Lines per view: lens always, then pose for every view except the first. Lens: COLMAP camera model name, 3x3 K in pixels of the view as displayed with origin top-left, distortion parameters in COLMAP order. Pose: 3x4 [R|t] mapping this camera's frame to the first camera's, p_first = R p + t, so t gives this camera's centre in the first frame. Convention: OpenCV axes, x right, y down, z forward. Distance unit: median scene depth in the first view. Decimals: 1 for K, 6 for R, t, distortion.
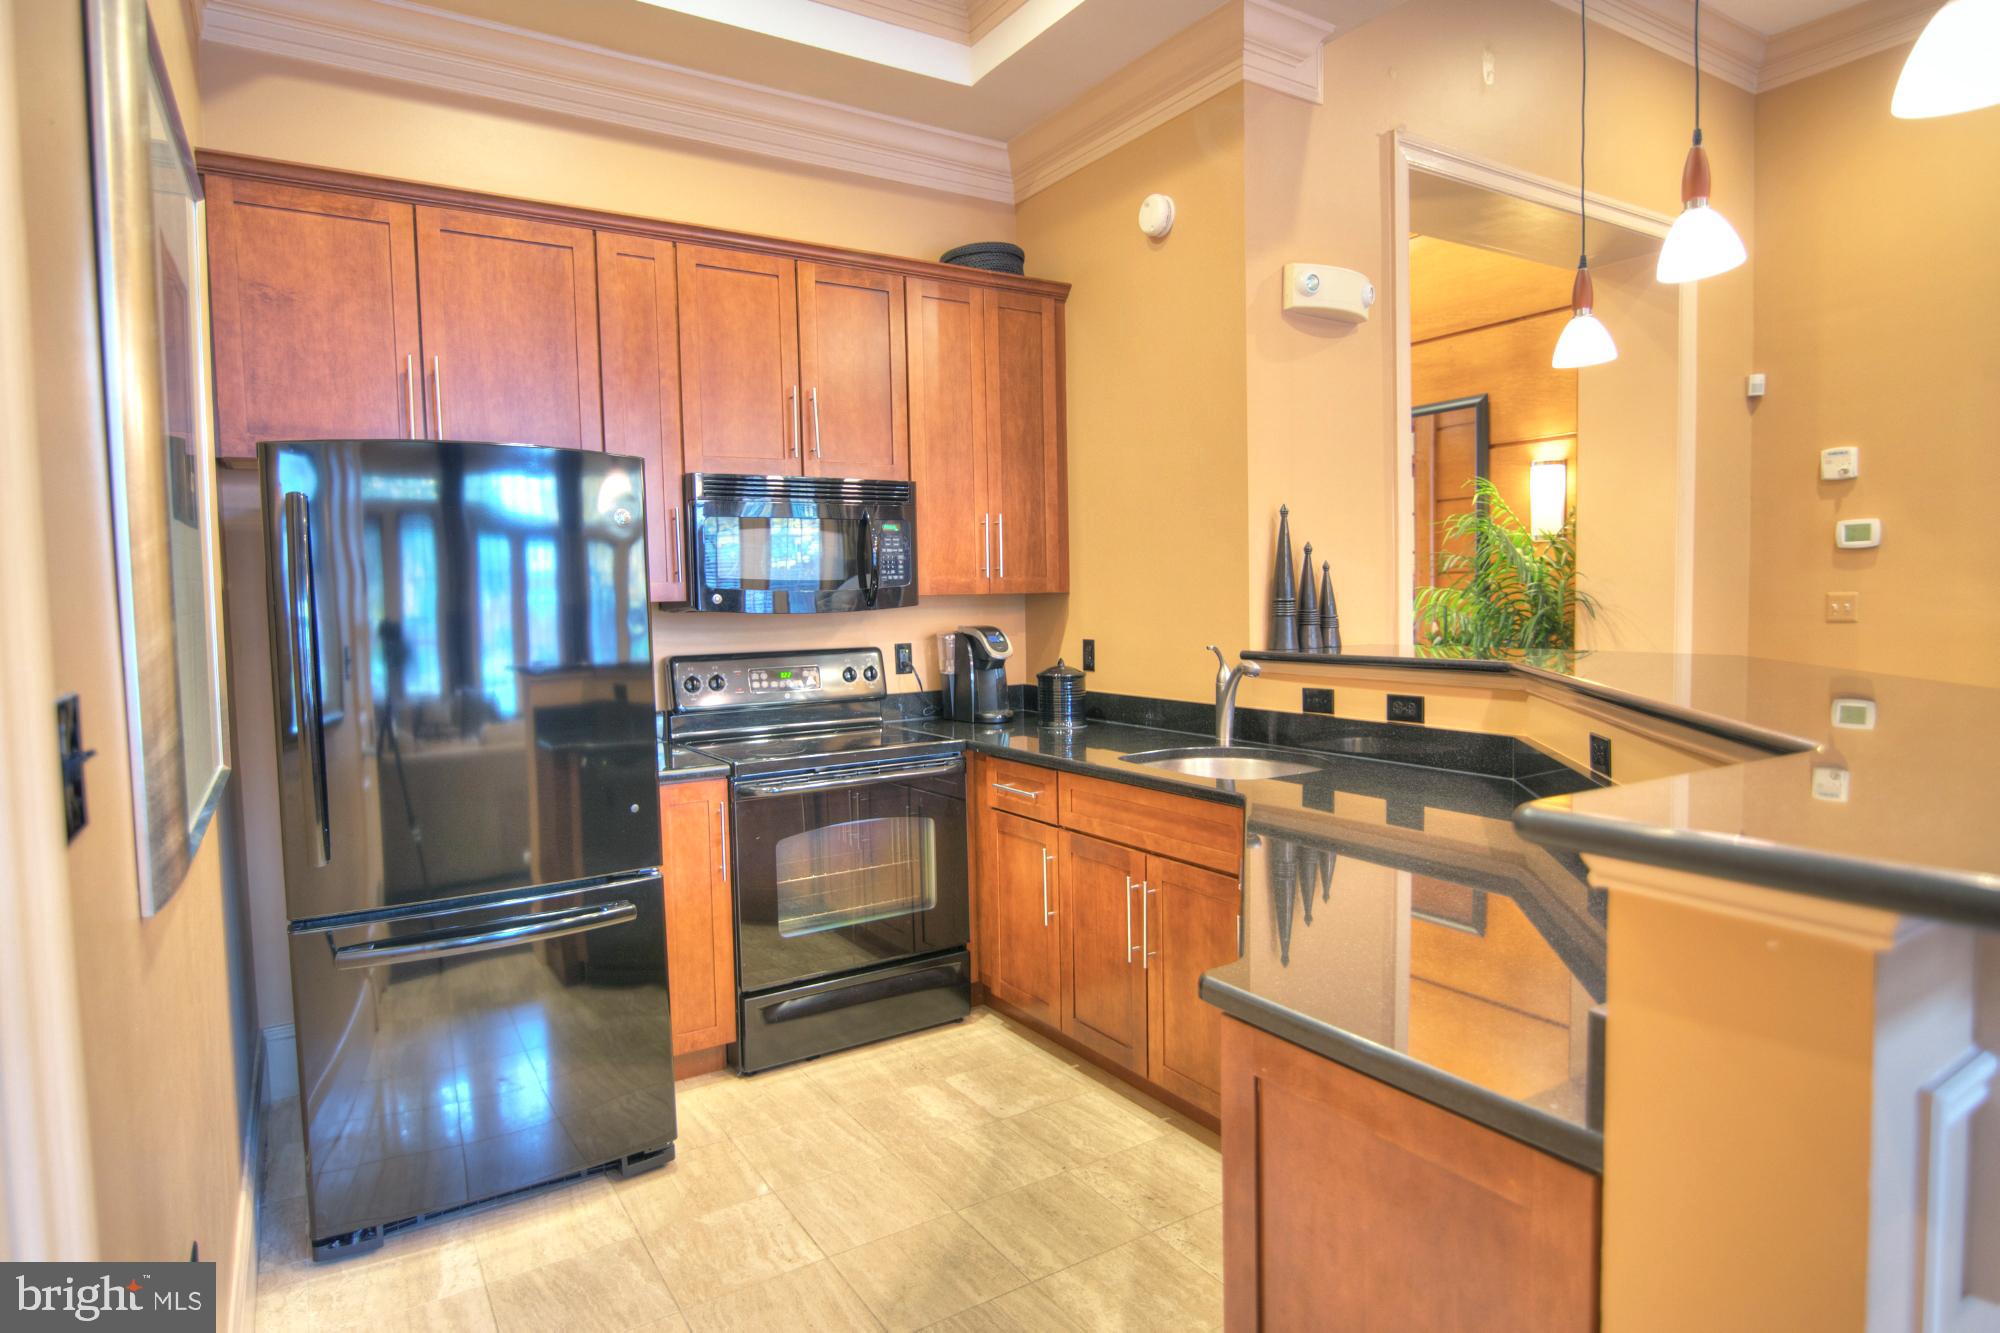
lens RADIAL K [[1106.1, 0, 993.2], [0, 1106.1, 661.3], [0, 0, 1]] dist [-0.014166, 0.000735]
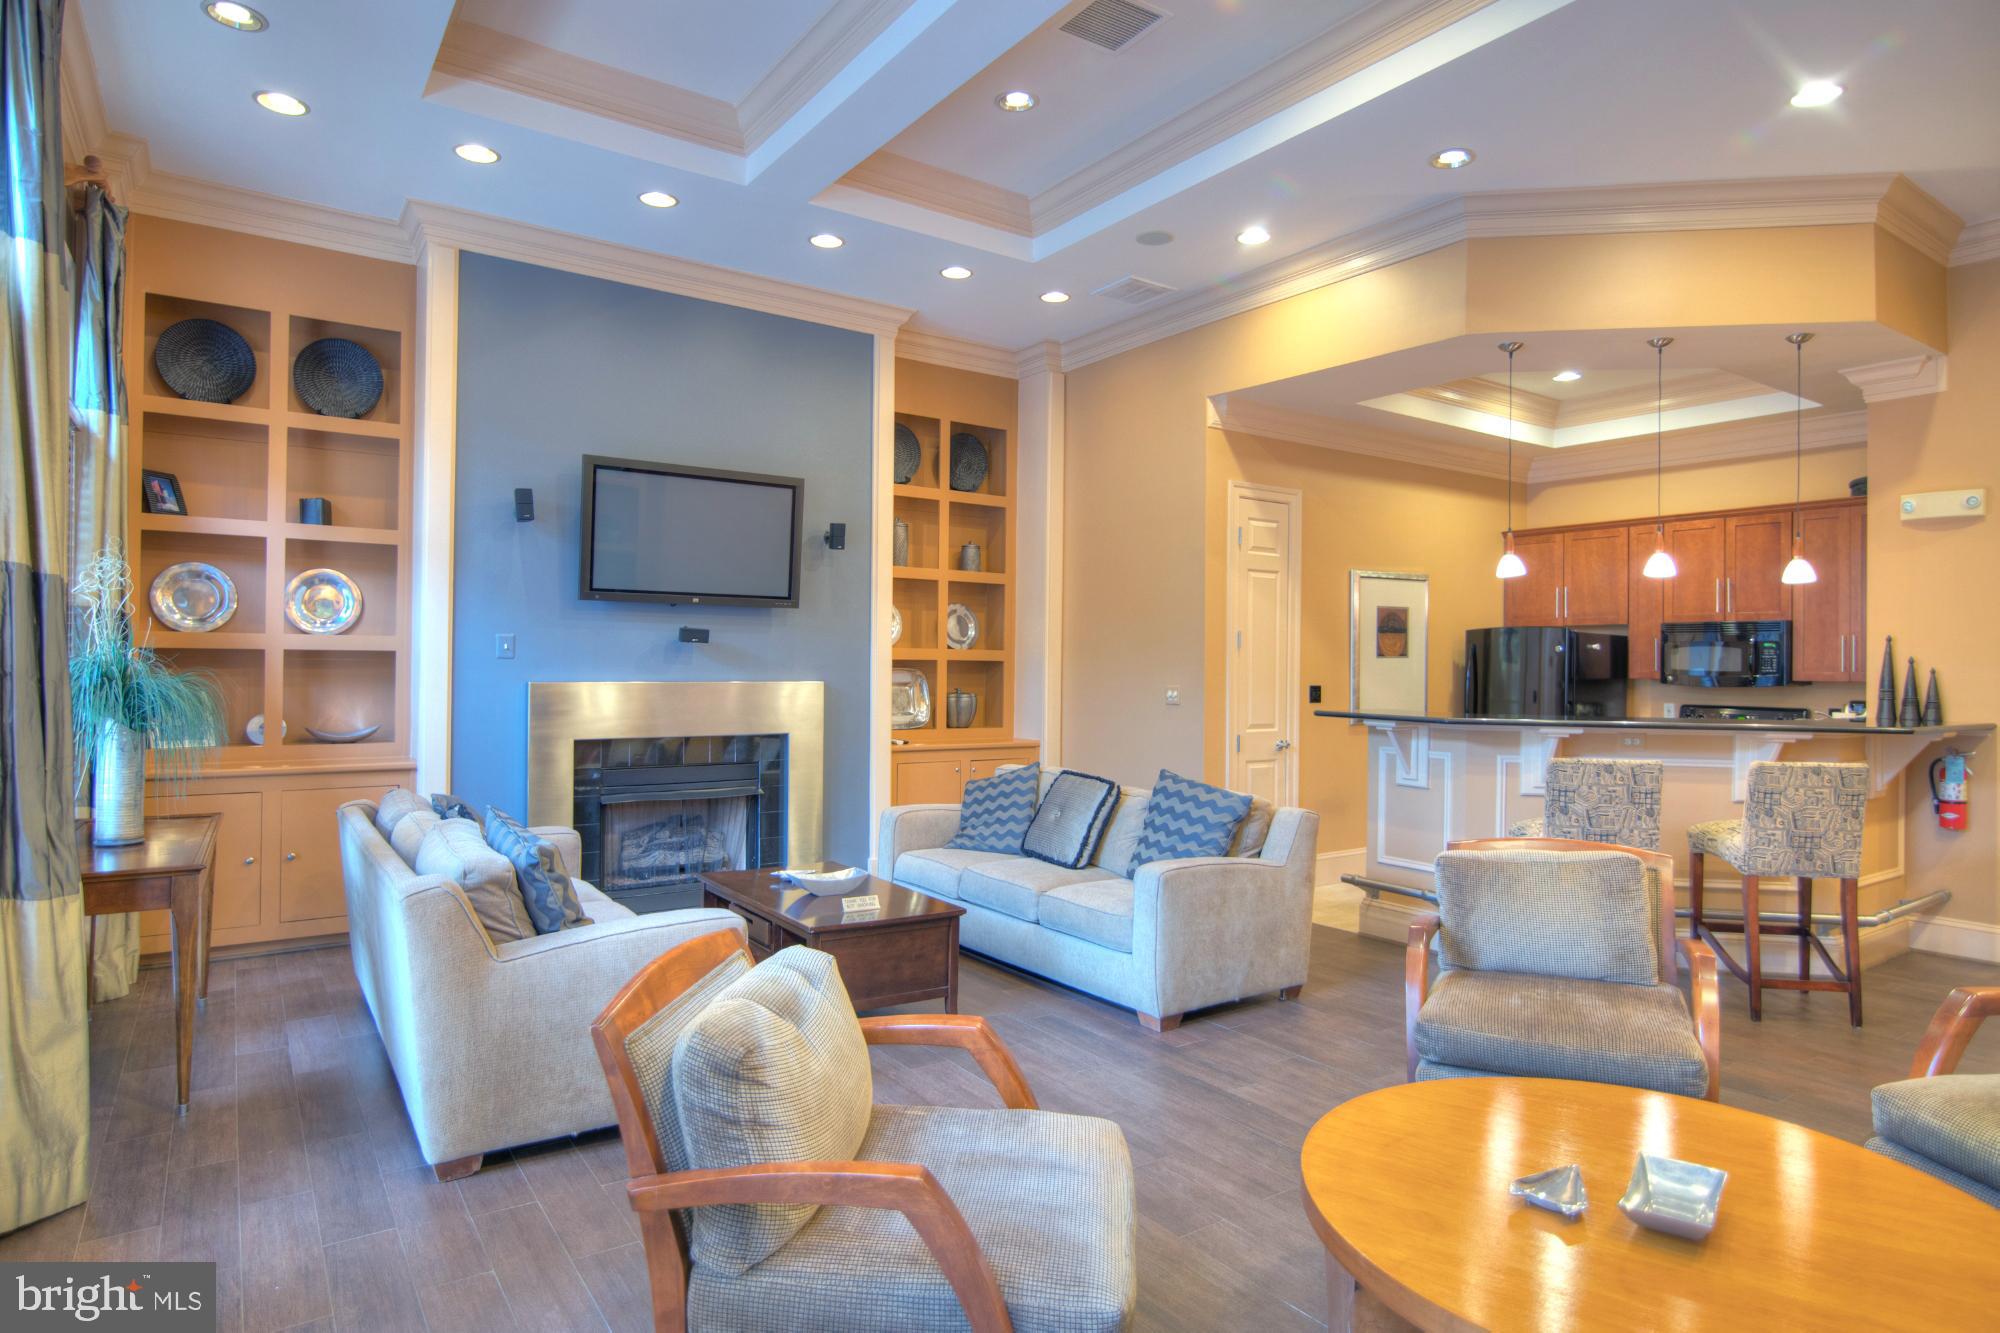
lens RADIAL K [[1106.1, 0, 993.2], [0, 1106.1, 661.3], [0, 0, 1]] dist [-0.014166, 0.000735]
pose [[0.042929, 0.020609, -0.998866, 1.922292], [-0.070516, 0.997356, 0.017547, -0.031817], [0.996586, 0.069683, 0.044268, -0.476181]]
